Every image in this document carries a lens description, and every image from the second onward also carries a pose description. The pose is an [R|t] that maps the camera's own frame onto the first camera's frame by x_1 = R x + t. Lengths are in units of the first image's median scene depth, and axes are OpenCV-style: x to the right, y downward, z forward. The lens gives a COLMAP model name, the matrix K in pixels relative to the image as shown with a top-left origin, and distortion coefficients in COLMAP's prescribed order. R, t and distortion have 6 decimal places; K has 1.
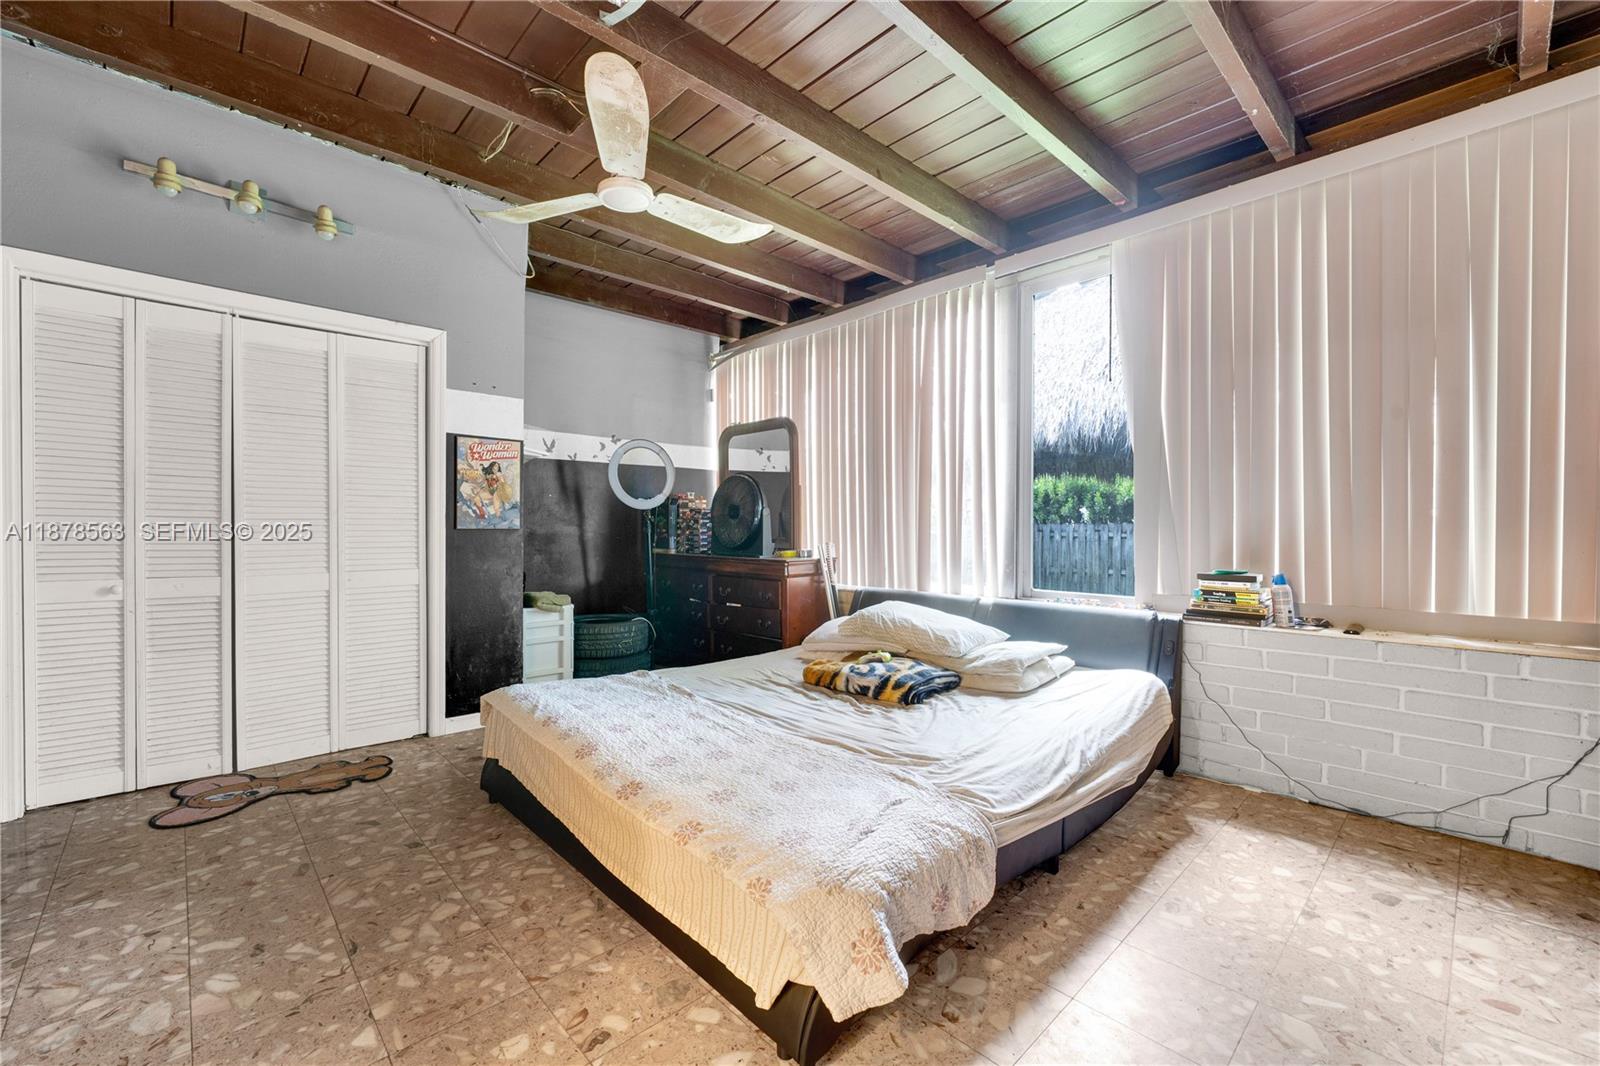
lens RADIAL K [[654.4, 0, 791.2], [0, 654.4, 526.2], [0, 0, 1]] dist [-0.000566, -0.000194]
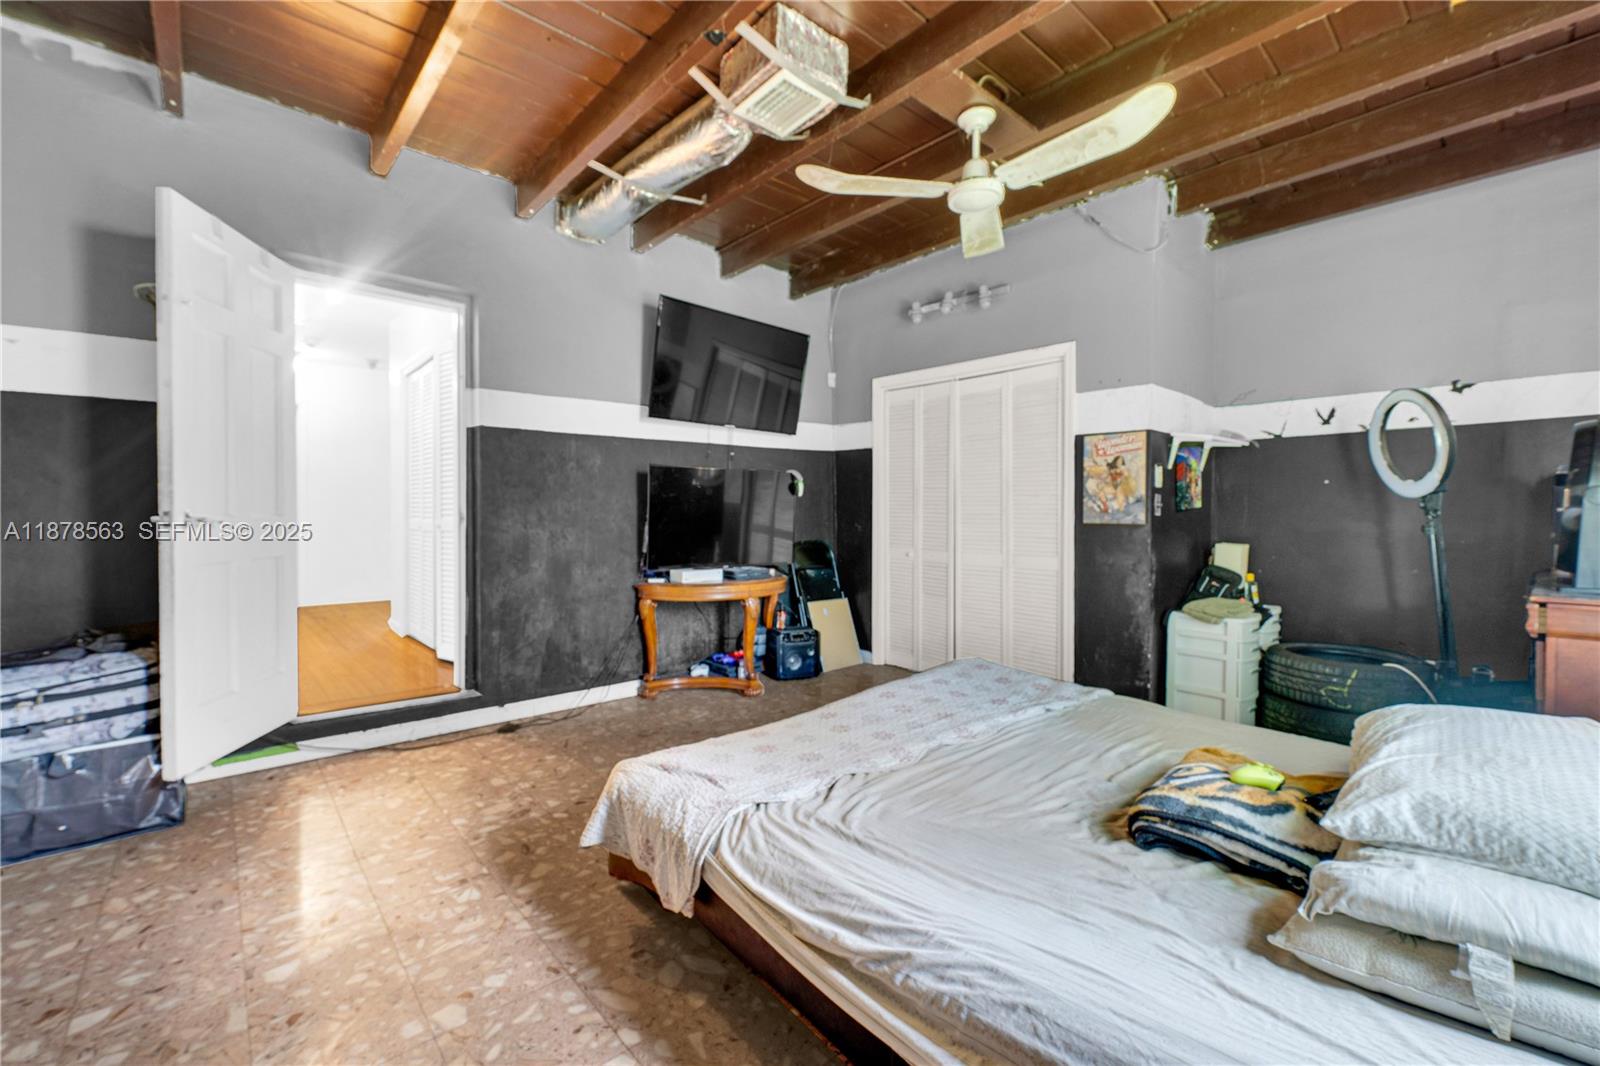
lens RADIAL K [[654.4, 0, 783.6], [0, 654.4, 528.8], [0, 0, 1]] dist [-0.000566, -0.000194]
pose [[-0.029248, 0.021739, -0.999336, 0.580783], [-0.009807, 0.999709, 0.022034, -0.004899], [0.999524, 0.010445, -0.029026, 0.549331]]
